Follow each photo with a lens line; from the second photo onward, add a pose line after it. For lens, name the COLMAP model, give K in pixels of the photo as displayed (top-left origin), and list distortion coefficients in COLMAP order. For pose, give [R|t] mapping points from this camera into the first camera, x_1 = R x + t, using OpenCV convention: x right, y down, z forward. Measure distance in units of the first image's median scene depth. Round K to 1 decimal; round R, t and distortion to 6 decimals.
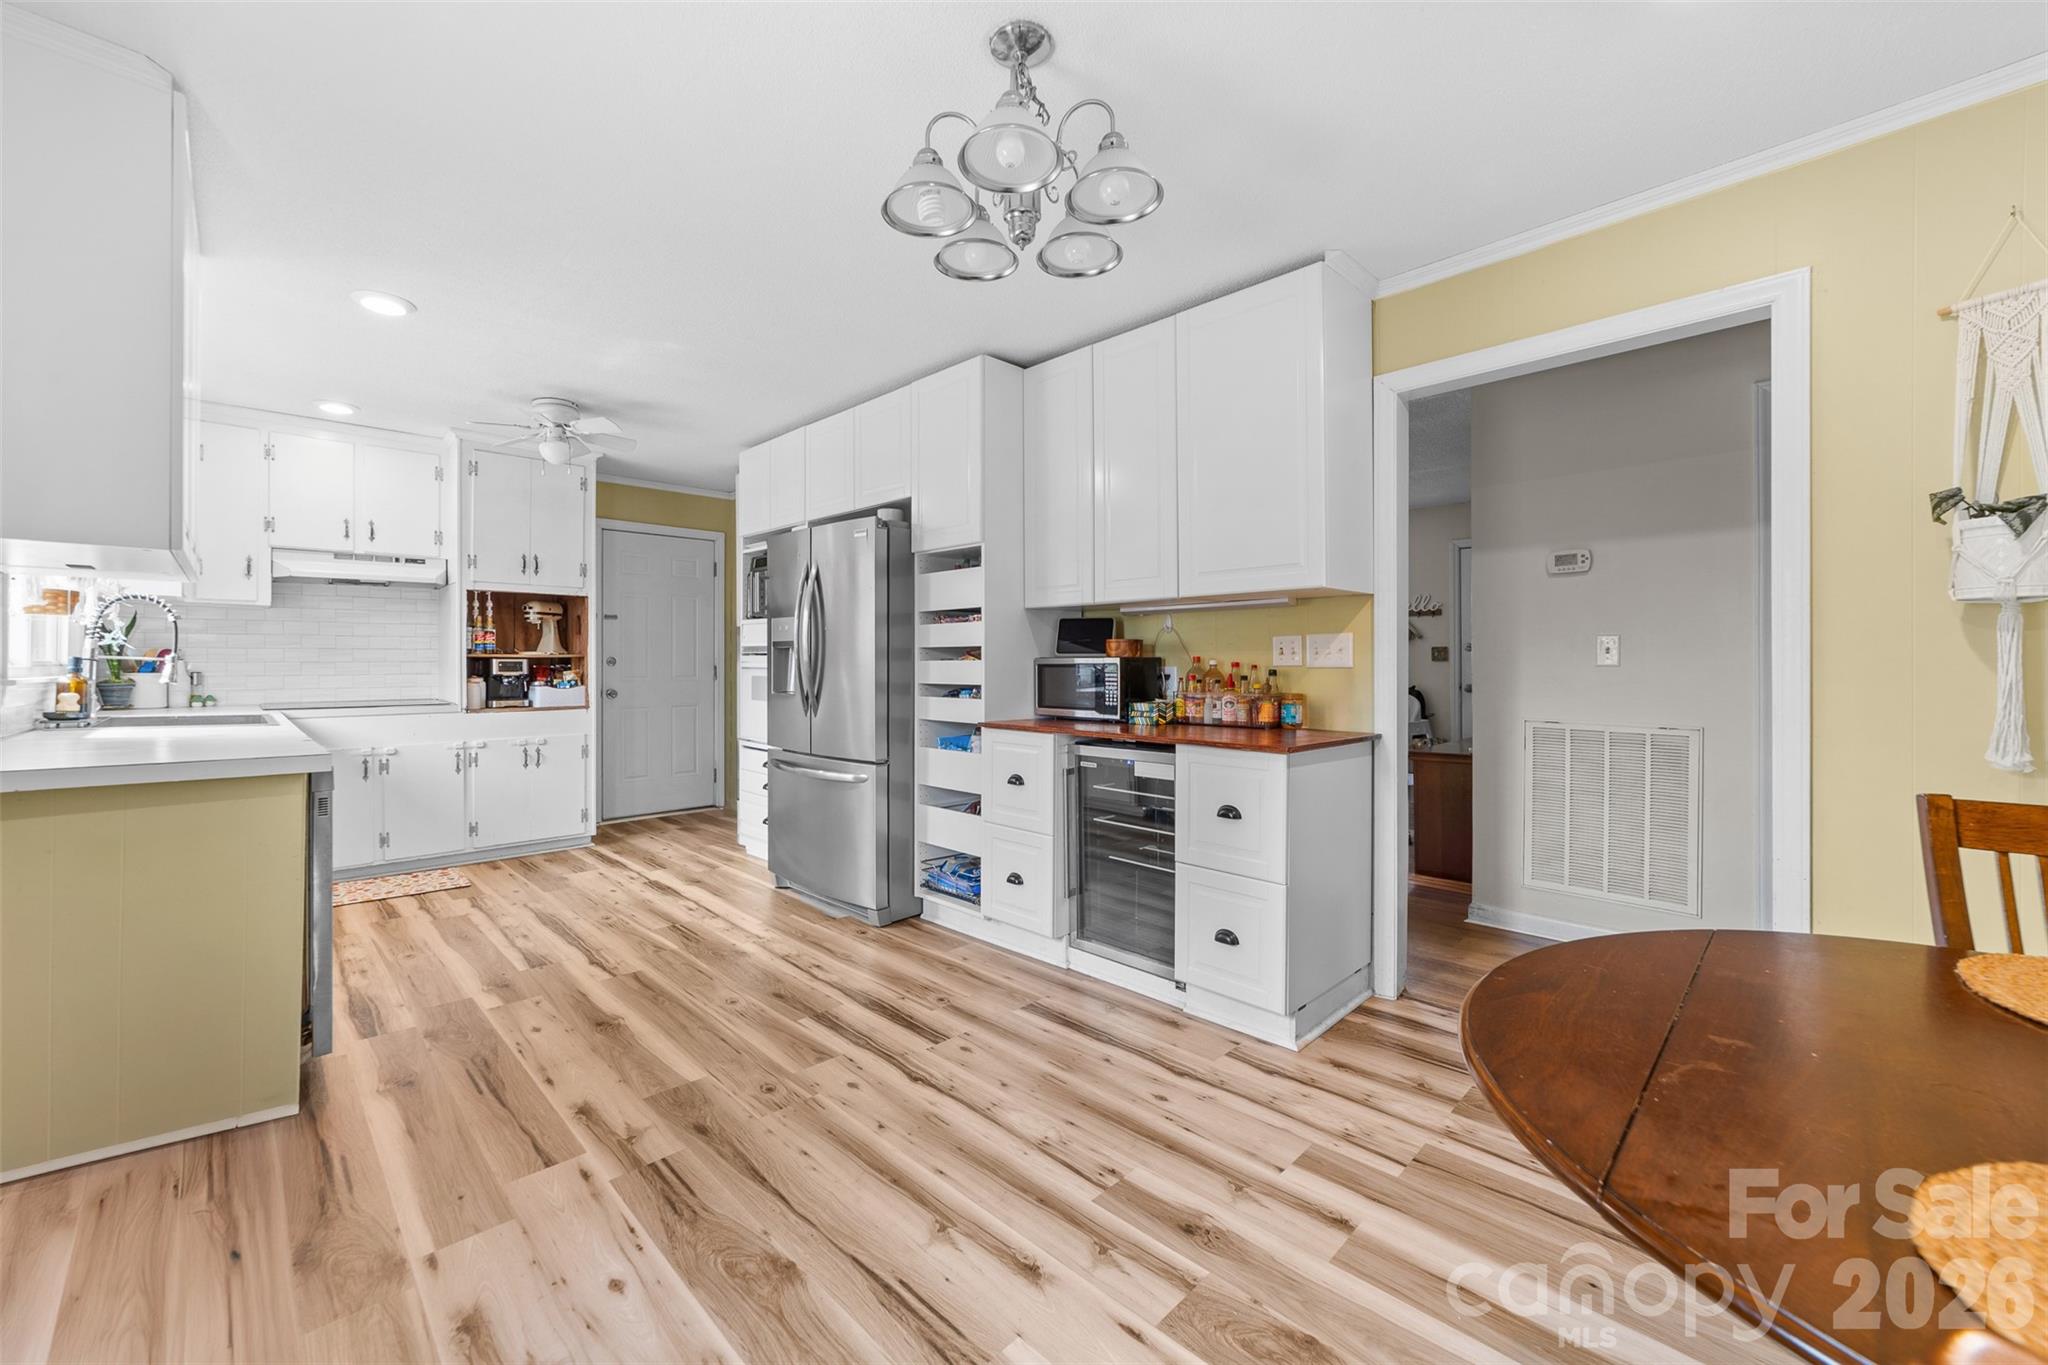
lens RADIAL K [[786.1, 0, 995.3], [0, 786.1, 656.6], [0, 0, 1]] dist [-0.014407, 0.000022]
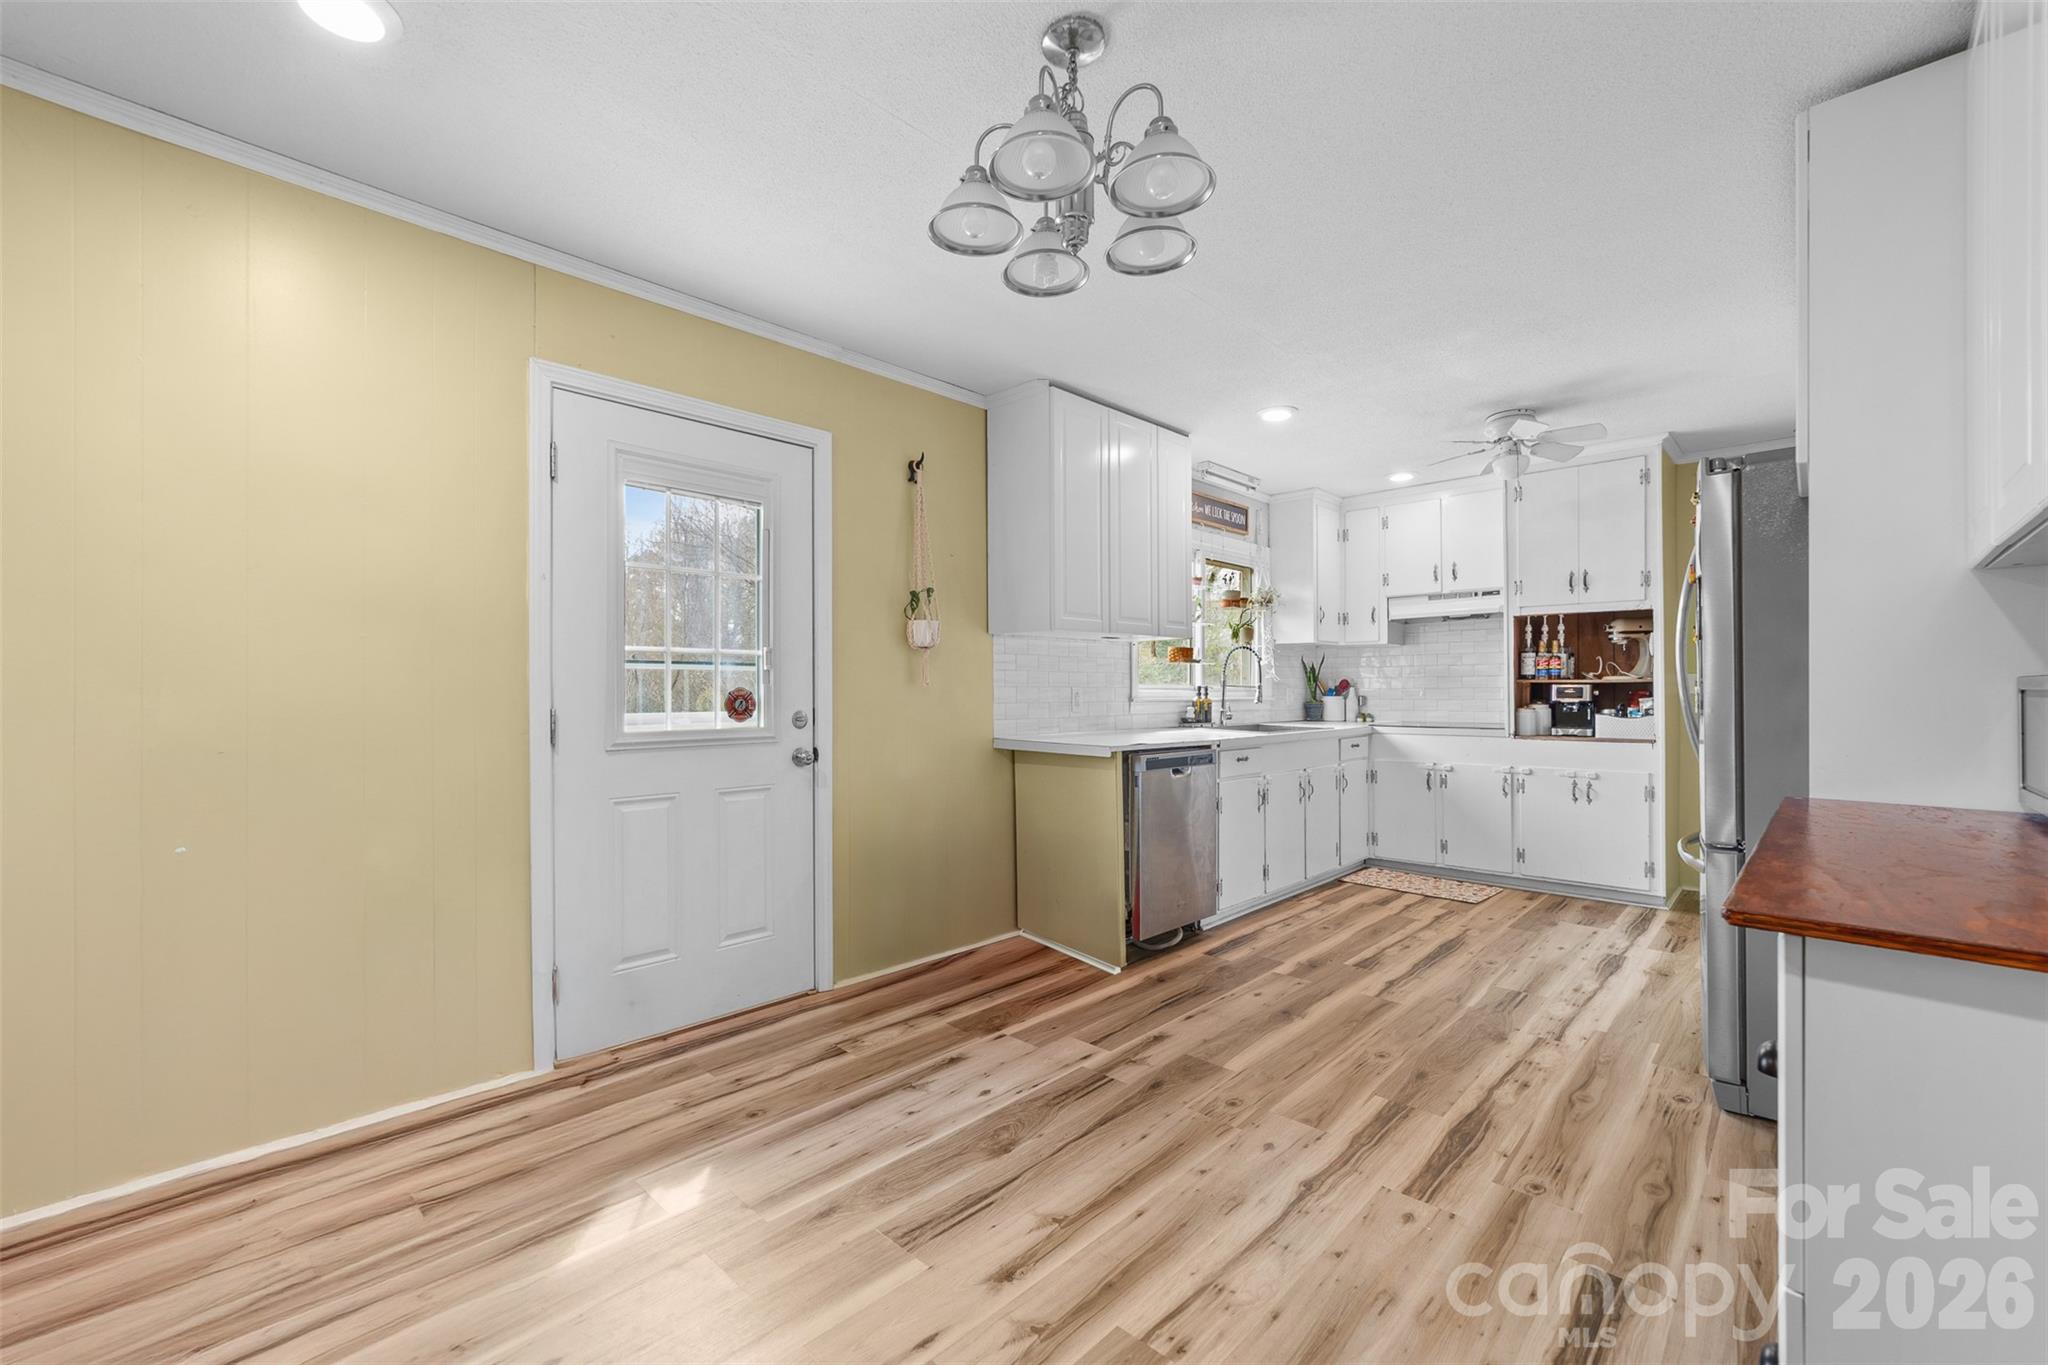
lens RADIAL K [[831.6, 0, 1010.1], [0, 831.6, 687.3], [0, 0, 1]] dist [-0.023379, 0.000378]
pose [[0.046686, -0.003168, -0.998905, 0.626144], [0.010168, 0.999945, -0.002696, 0.004140], [0.998858, -0.010031, 0.046716, 0.527939]]
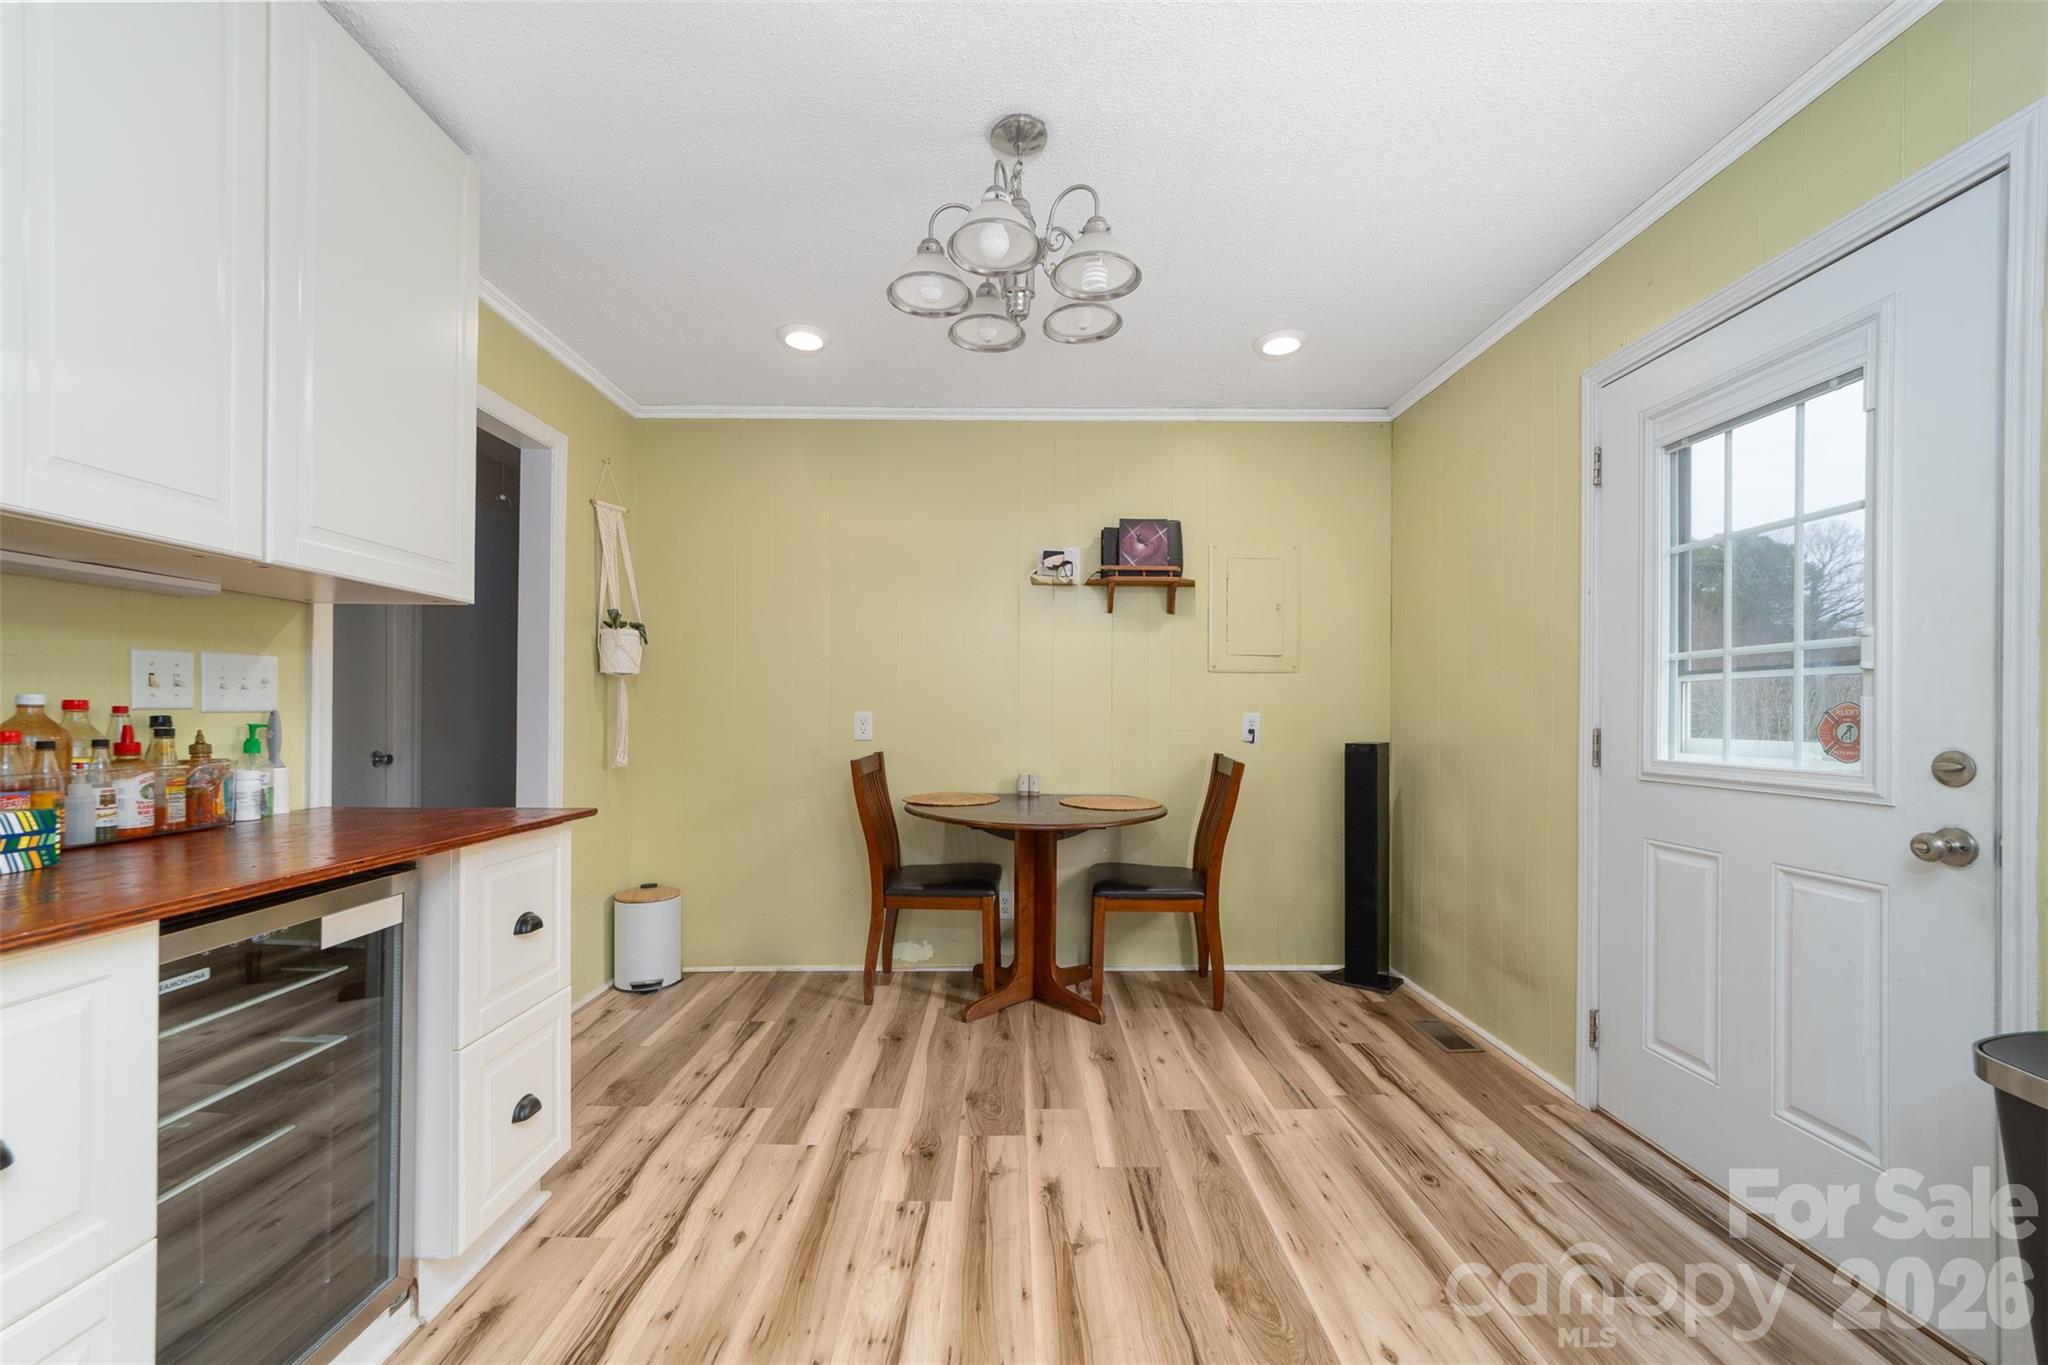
lens RADIAL K [[831.6, 0, 1010.1], [0, 831.6, 687.3], [0, 0, 1]] dist [-0.023379, 0.000378]
pose [[-0.726073, 0.019992, 0.687326, -0.461384], [-0.007323, 0.999296, -0.036802, 0.013859], [-0.687578, -0.031754, -0.725416, 1.119849]]
